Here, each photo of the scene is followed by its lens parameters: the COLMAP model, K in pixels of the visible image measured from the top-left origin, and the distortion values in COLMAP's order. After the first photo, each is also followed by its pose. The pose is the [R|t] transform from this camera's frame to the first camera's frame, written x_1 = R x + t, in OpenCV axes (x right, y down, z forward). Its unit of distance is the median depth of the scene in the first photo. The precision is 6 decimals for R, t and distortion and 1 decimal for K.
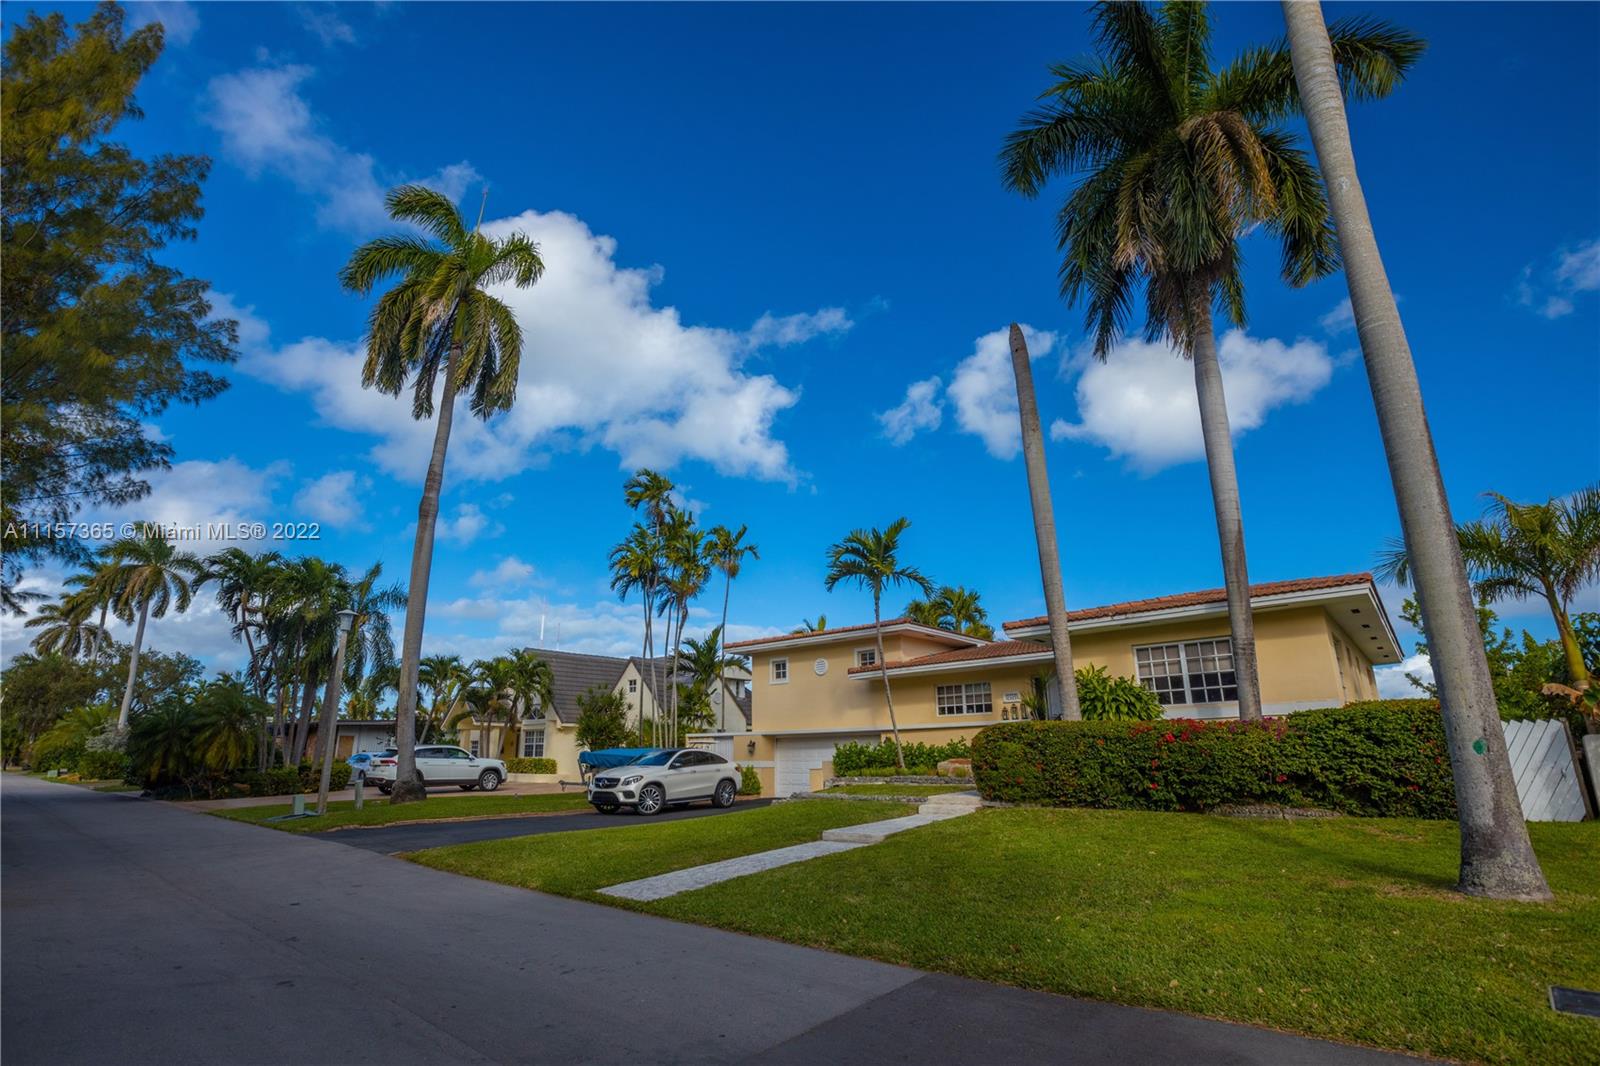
lens RADIAL K [[738.2, 0, 785.3], [0, 738.2, 561.0], [0, 0, 1]] dist [-0.047357, 0.008966]
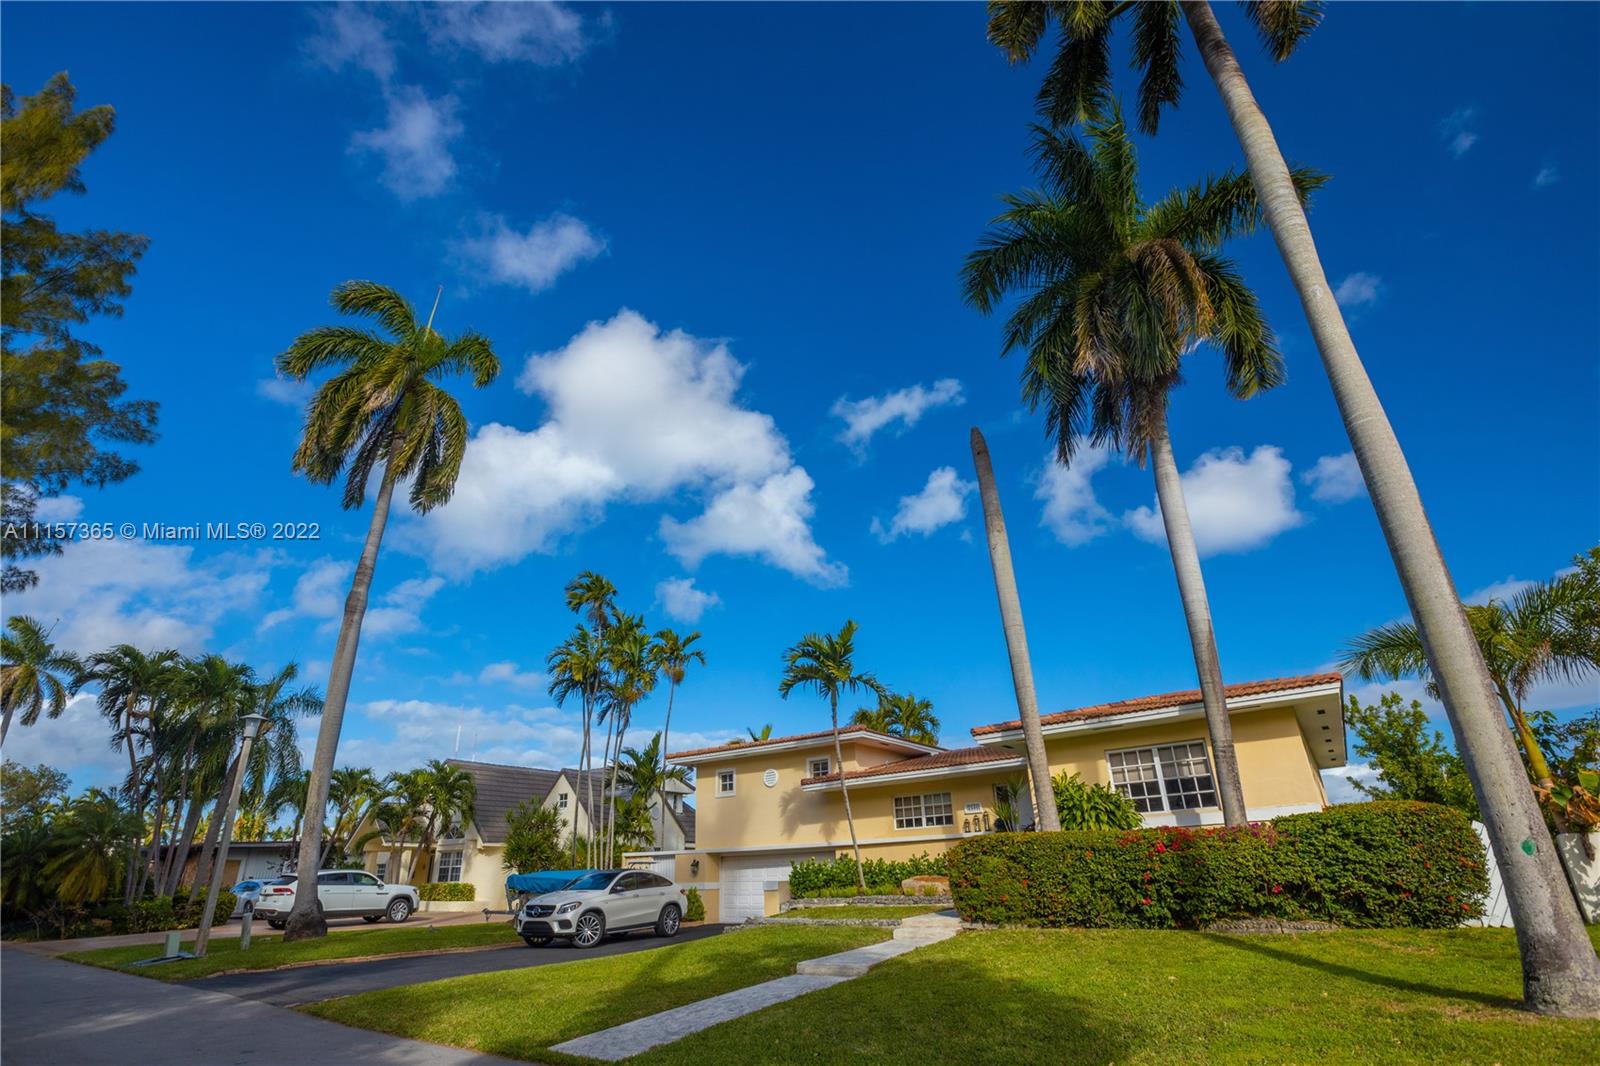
lens RADIAL K [[738.2, 0, 784.8], [0, 738.2, 565.1], [0, 0, 1]] dist [-0.047357, 0.008966]
pose [[0.995669, 0.017291, 0.091349, -0.032468], [-0.004173, 0.989875, -0.141880, 0.008135], [-0.092877, 0.140884, 0.985660, 0.034173]]
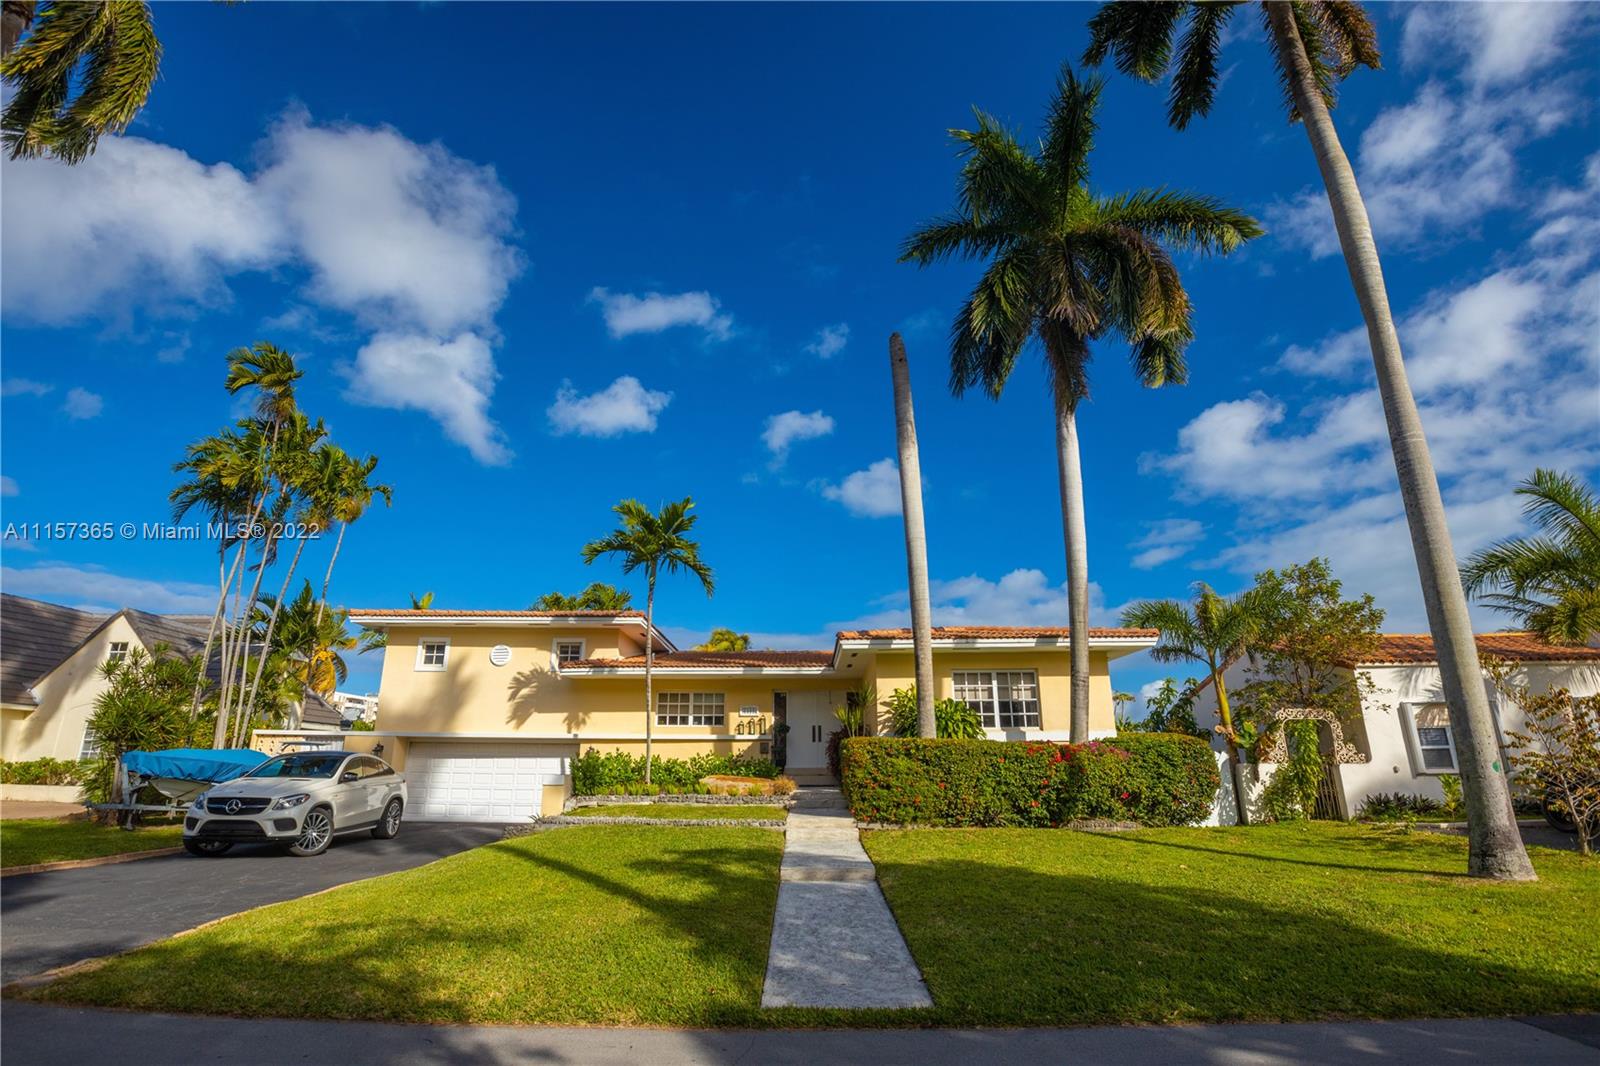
lens RADIAL K [[738.2, 0, 785.6], [0, 738.2, 554.2], [0, 0, 1]] dist [-0.047357, 0.008966]
pose [[0.760952, 0.194185, 0.619067, -0.296603], [-0.175731, 0.980181, -0.091450, 0.069909], [-0.624557, -0.039200, 0.779995, 0.250631]]
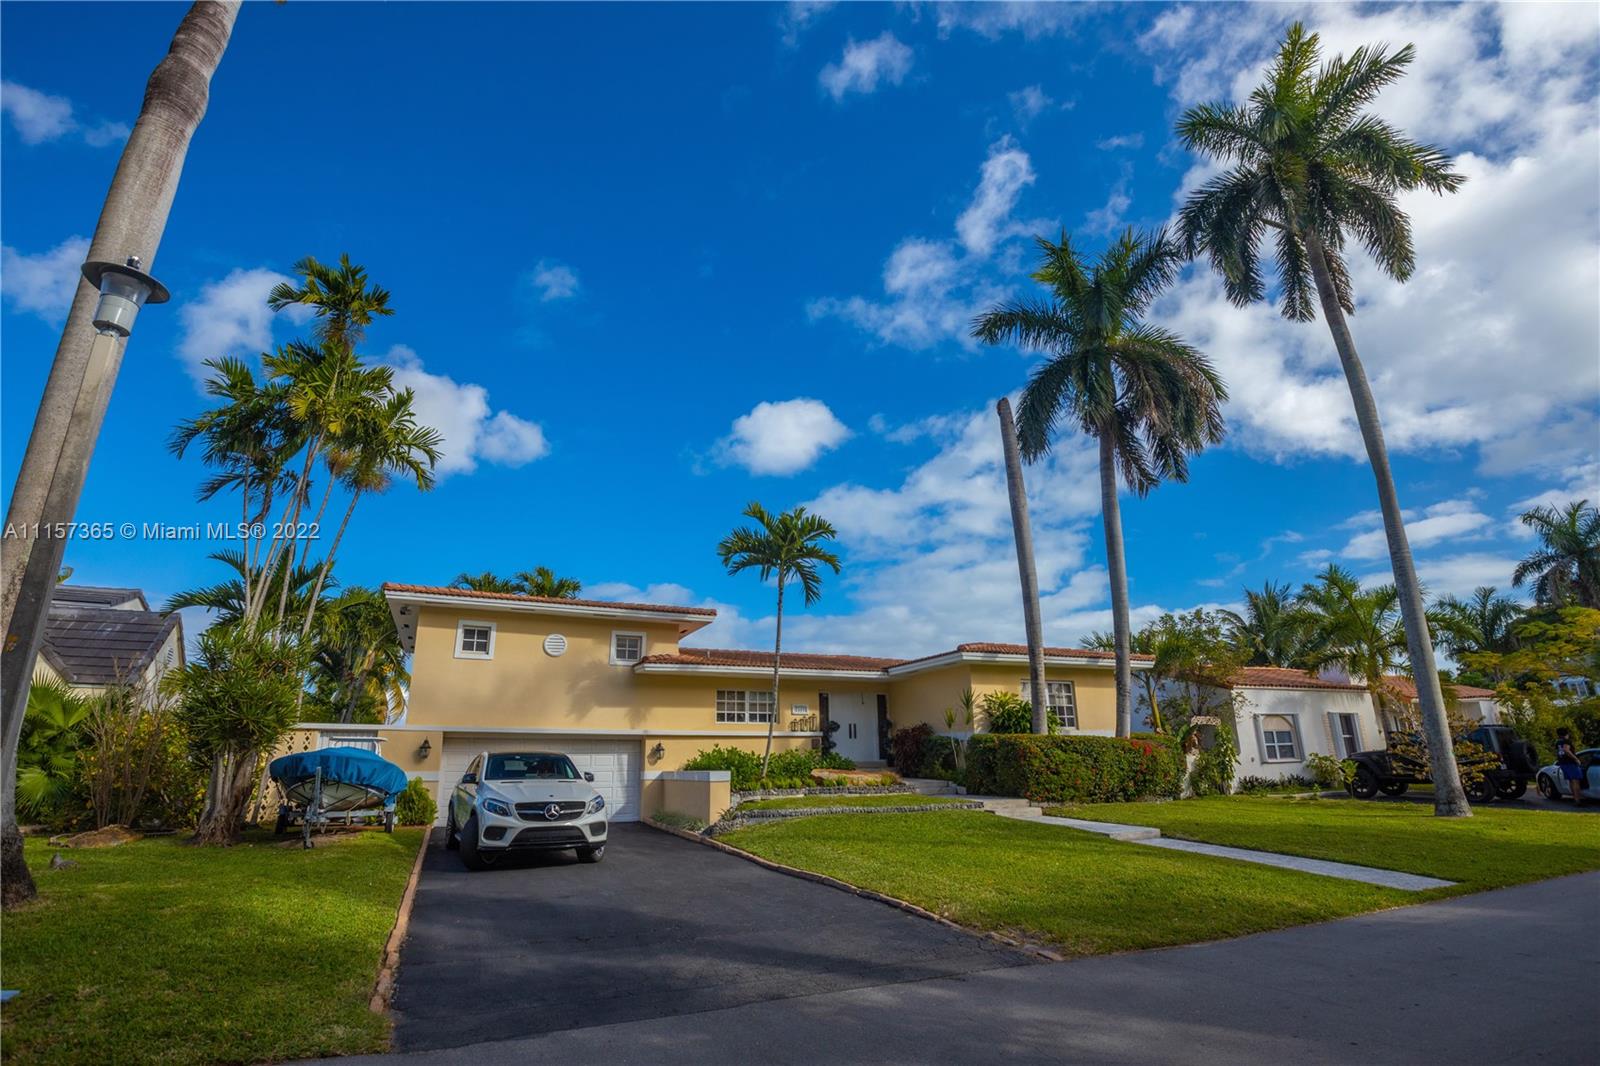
lens RADIAL K [[738.2, 0, 794.8], [0, 738.2, 535.2], [0, 0, 1]] dist [-0.047357, 0.008966]
pose [[0.420947, 0.277618, 0.863558, -0.677257], [-0.226395, 0.954040, -0.196349, 0.165283], [-0.878379, -0.112853, 0.464451, 0.586575]]
